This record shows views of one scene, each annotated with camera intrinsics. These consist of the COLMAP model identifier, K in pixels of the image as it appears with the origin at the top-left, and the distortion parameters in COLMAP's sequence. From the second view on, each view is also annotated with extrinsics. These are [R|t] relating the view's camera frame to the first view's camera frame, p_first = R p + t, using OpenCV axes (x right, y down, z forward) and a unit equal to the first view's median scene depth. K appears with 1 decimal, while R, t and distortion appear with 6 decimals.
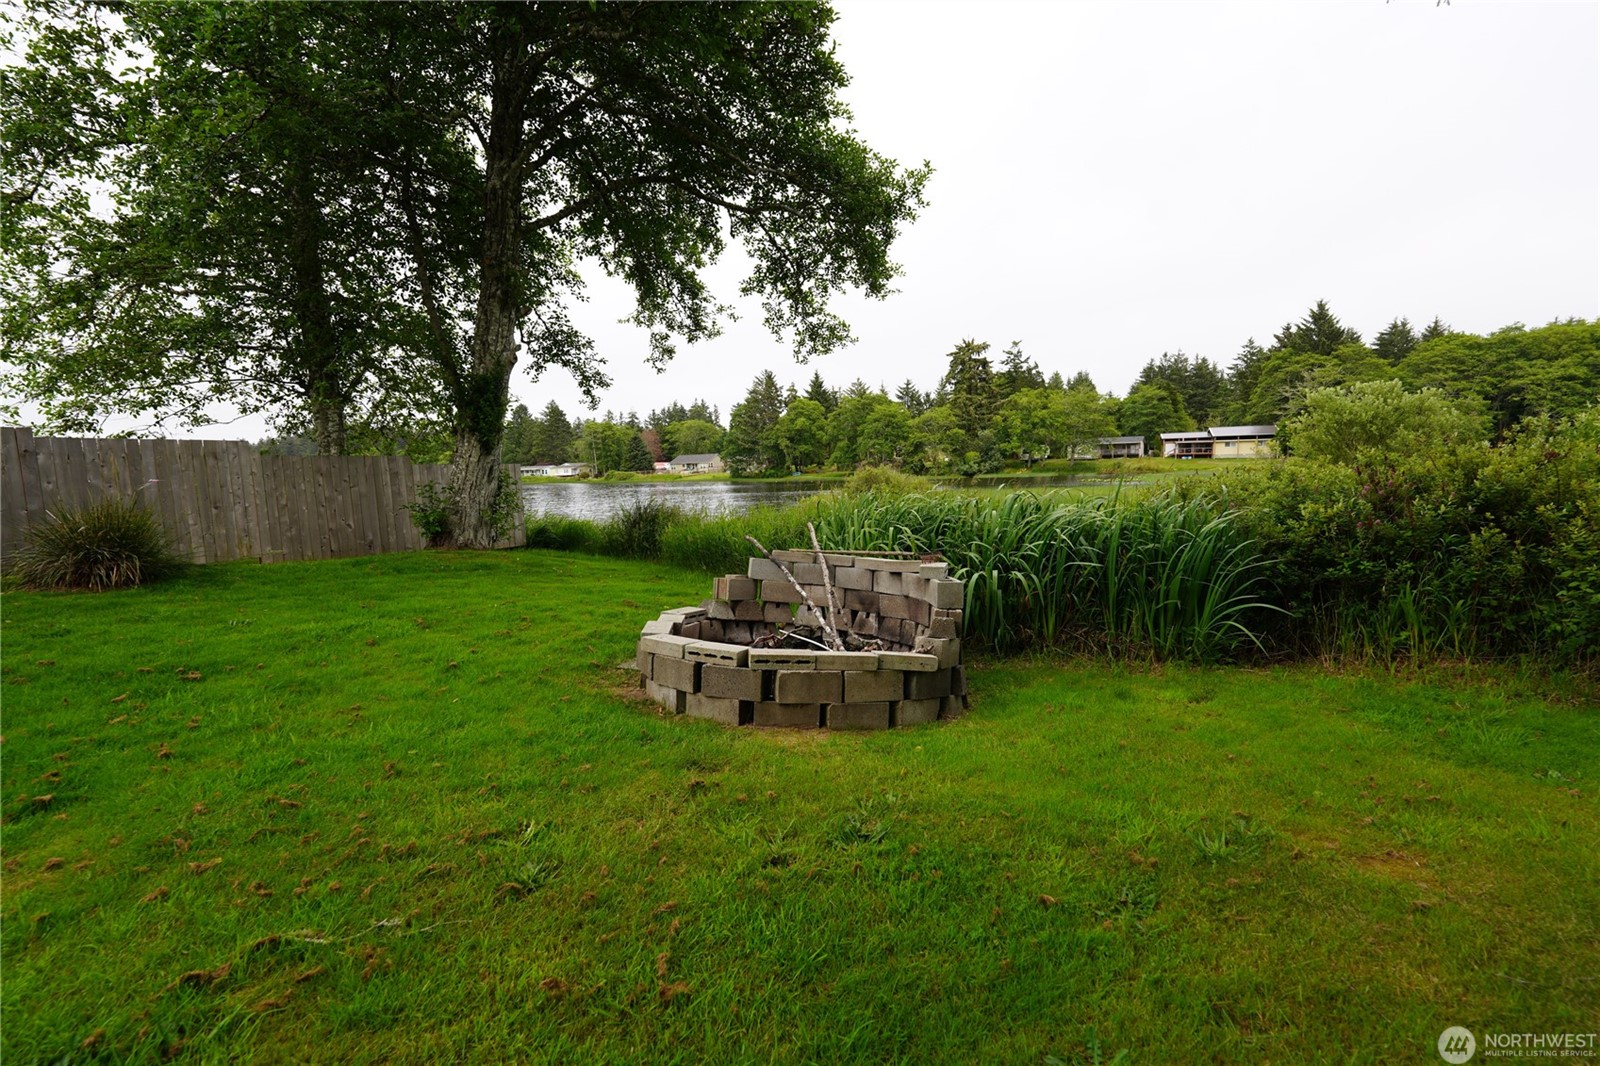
lens RADIAL K [[647.2, 0, 804.9], [0, 647.2, 534.5], [0, 0, 1]] dist [-0.007331, -0.003116]
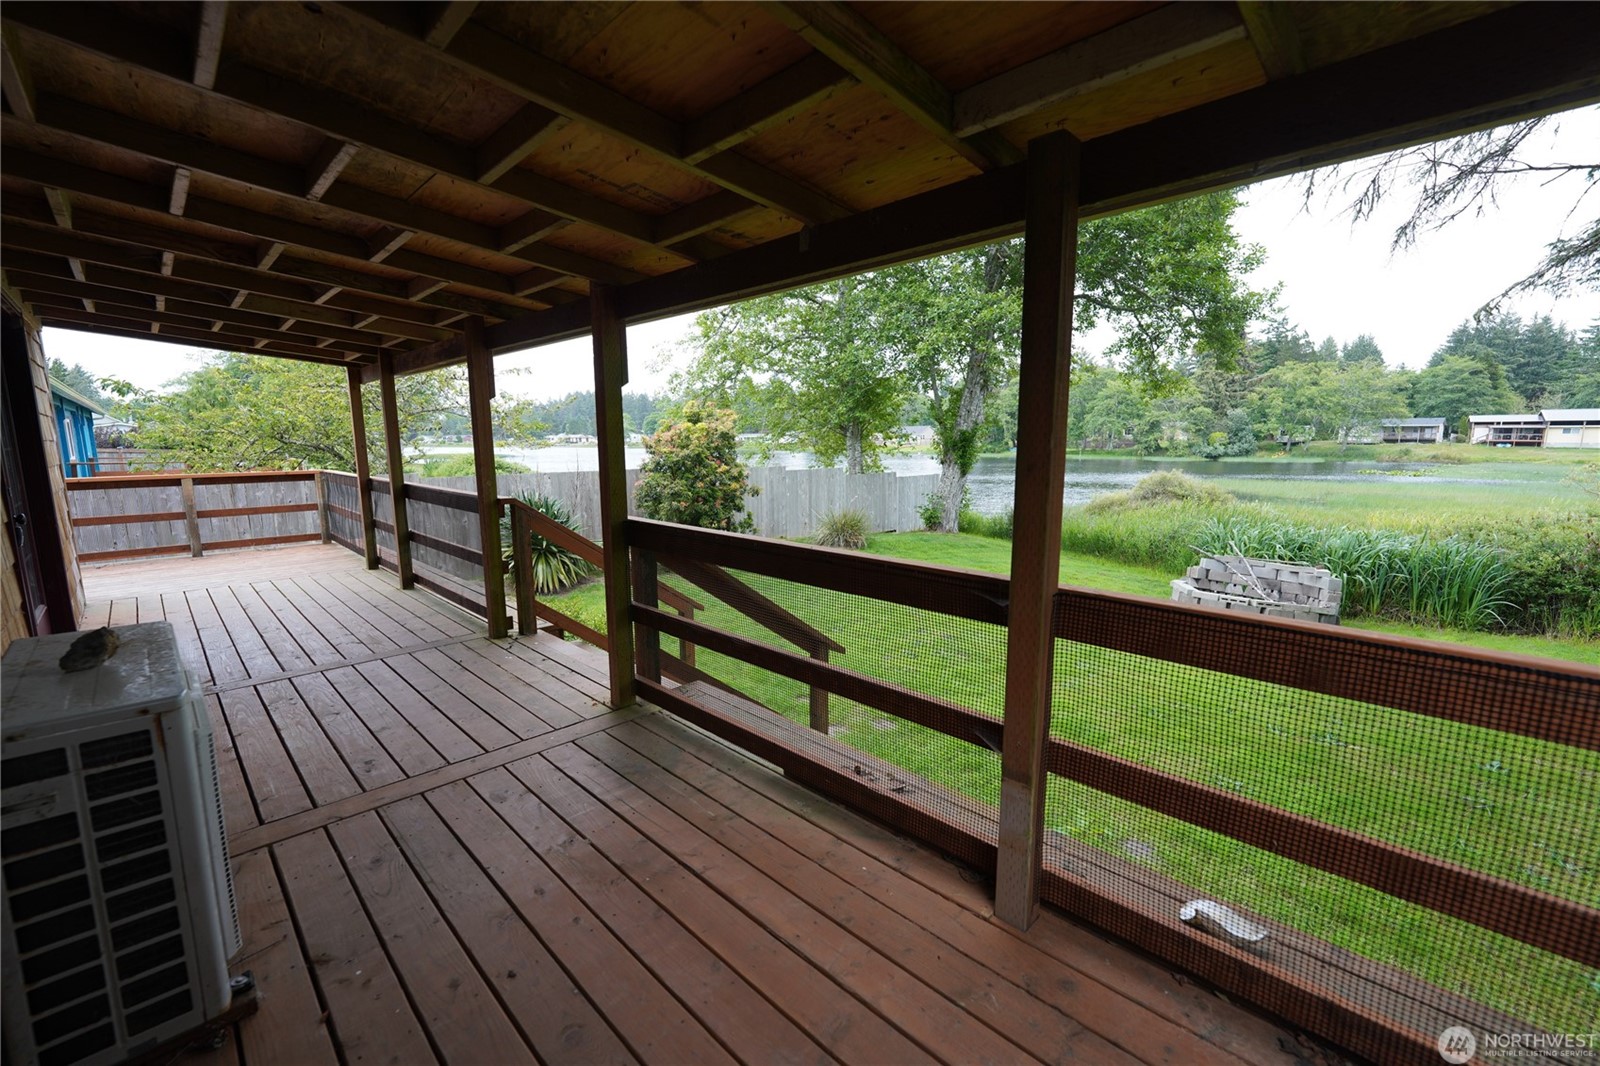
lens RADIAL K [[647.2, 0, 804.9], [0, 647.2, 538.4], [0, 0, 1]] dist [-0.007331, -0.003116]
pose [[0.956306, 0.066745, -0.284648, -0.035014], [-0.050598, 0.996685, 0.063713, -0.004547], [0.287957, -0.046526, 0.956513, -0.064243]]
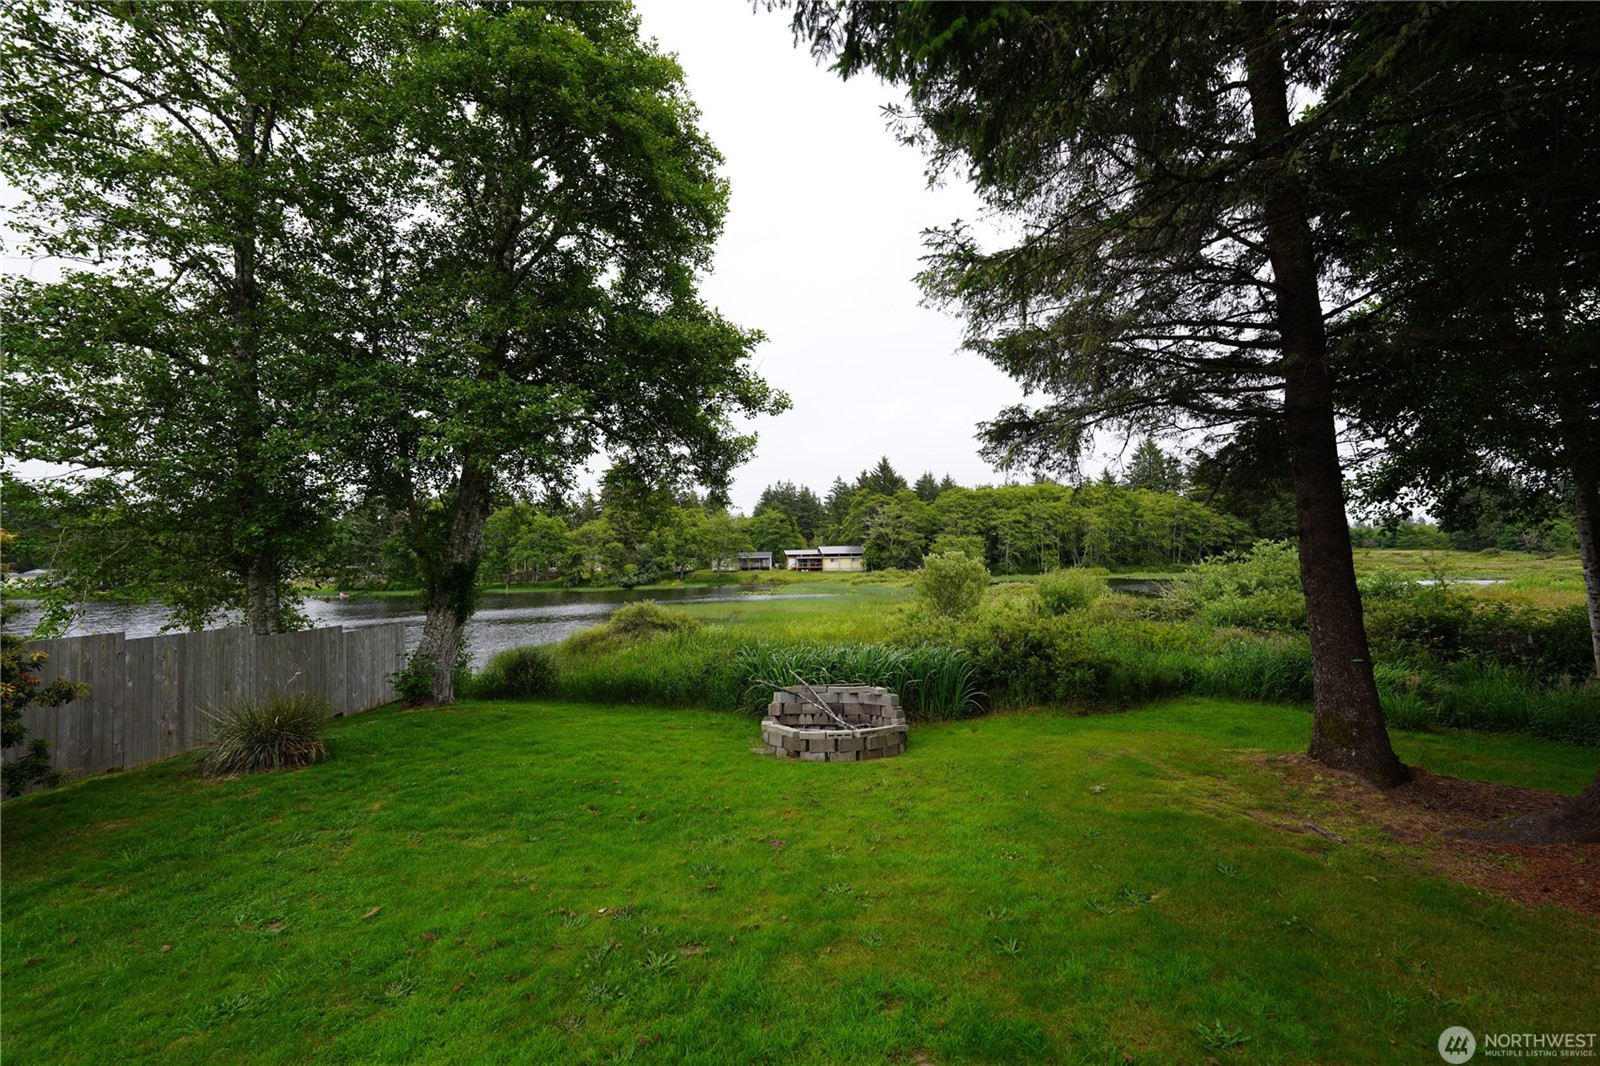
lens RADIAL K [[647.2, 0, 806.4], [0, 647.2, 538.6], [0, 0, 1]] dist [-0.007331, -0.003116]
pose [[0.849298, 0.029839, 0.527069, -0.051567], [0.051976, 0.988824, -0.139732, -0.007137], [-0.525349, 0.146069, 0.838256, -0.036664]]
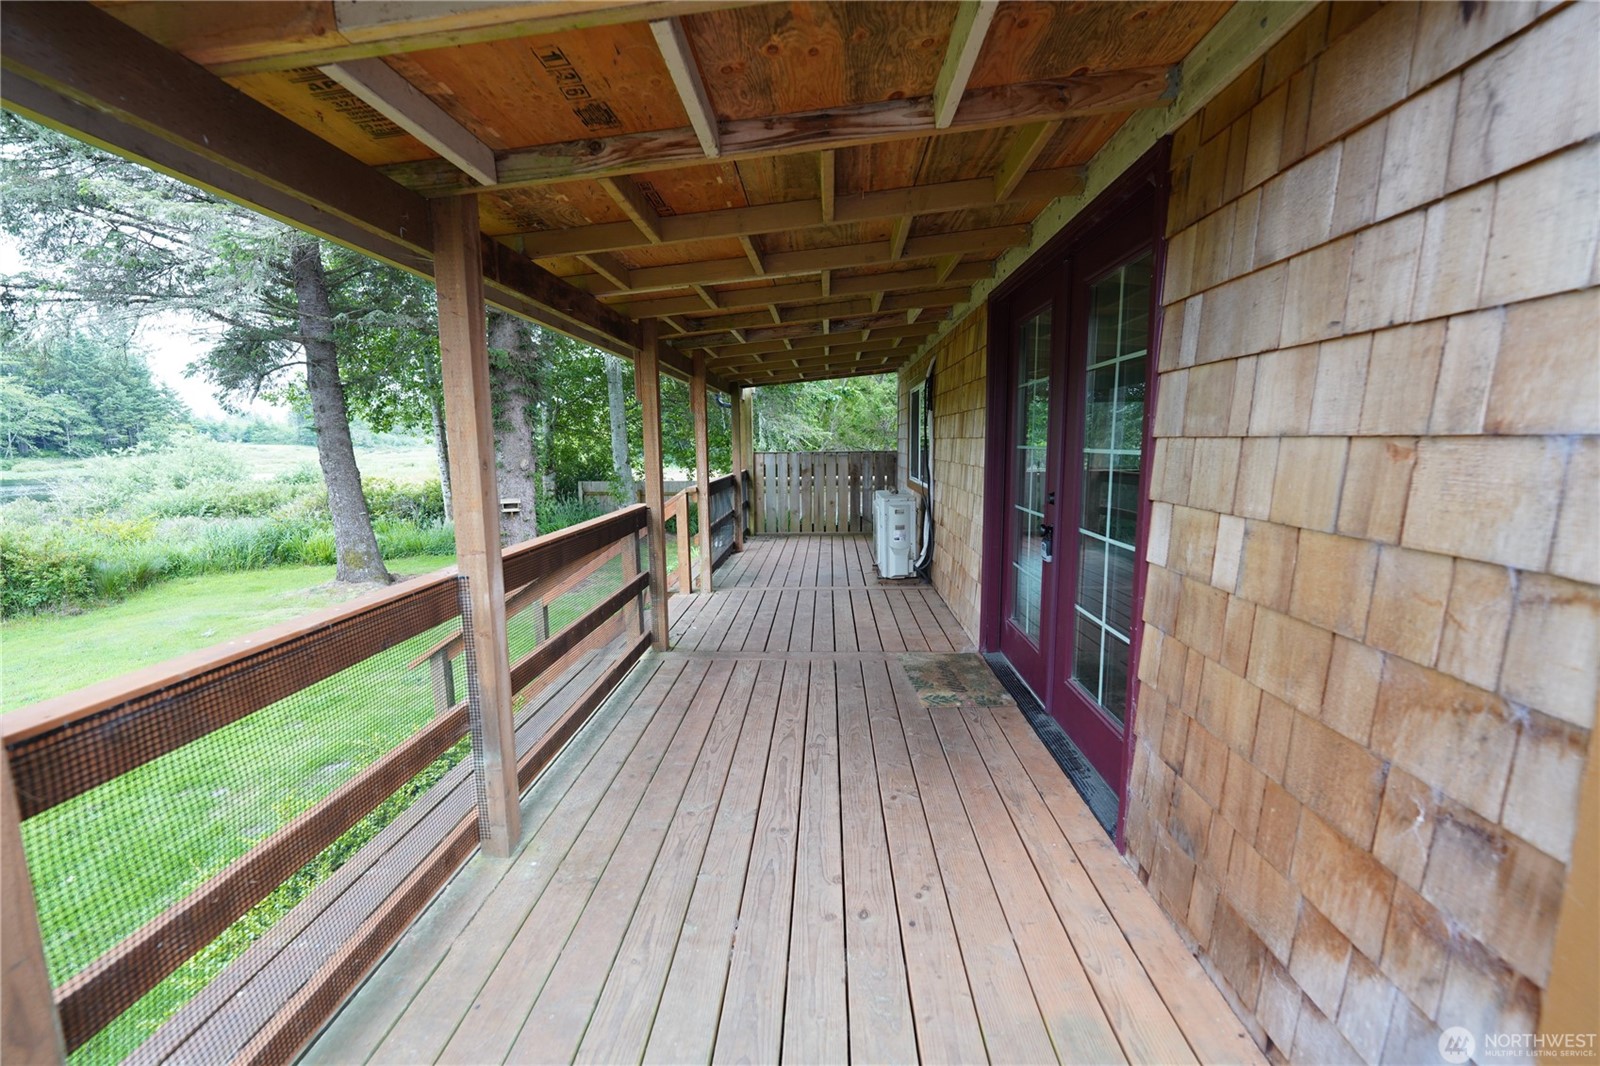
lens RADIAL K [[647.2, 0, 809.8], [0, 647.2, 539.7], [0, 0, 1]] dist [-0.007331, -0.003116]
pose [[-0.431252, -0.105365, 0.896058, -0.095966], [0.109508, 0.979702, 0.167904, -0.006438], [-0.895561, 0.170535, -0.410960, -0.030137]]
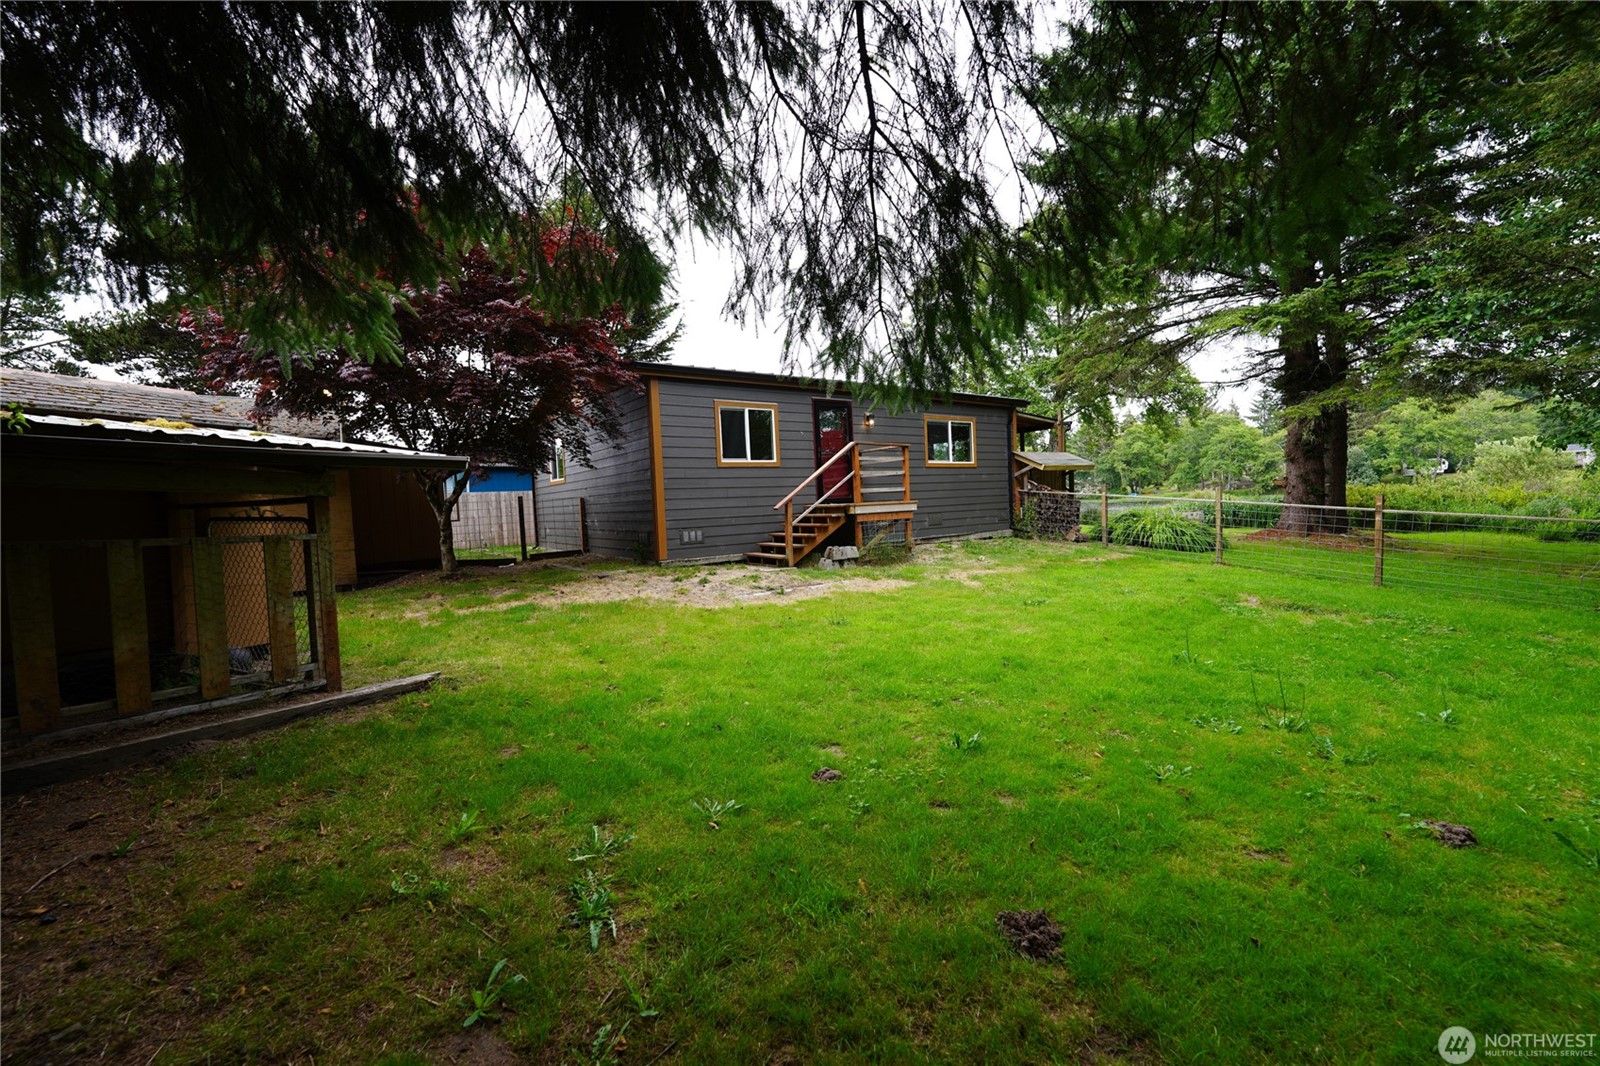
lens RADIAL K [[647.2, 0, 807.7], [0, 647.2, 532.2], [0, 0, 1]] dist [-0.007331, -0.003116]
pose [[0.892143, 0.009207, -0.451659, -0.011685], [-0.027169, 0.999076, -0.033299, 0.019097], [0.450936, 0.041979, 0.891569, -0.202042]]
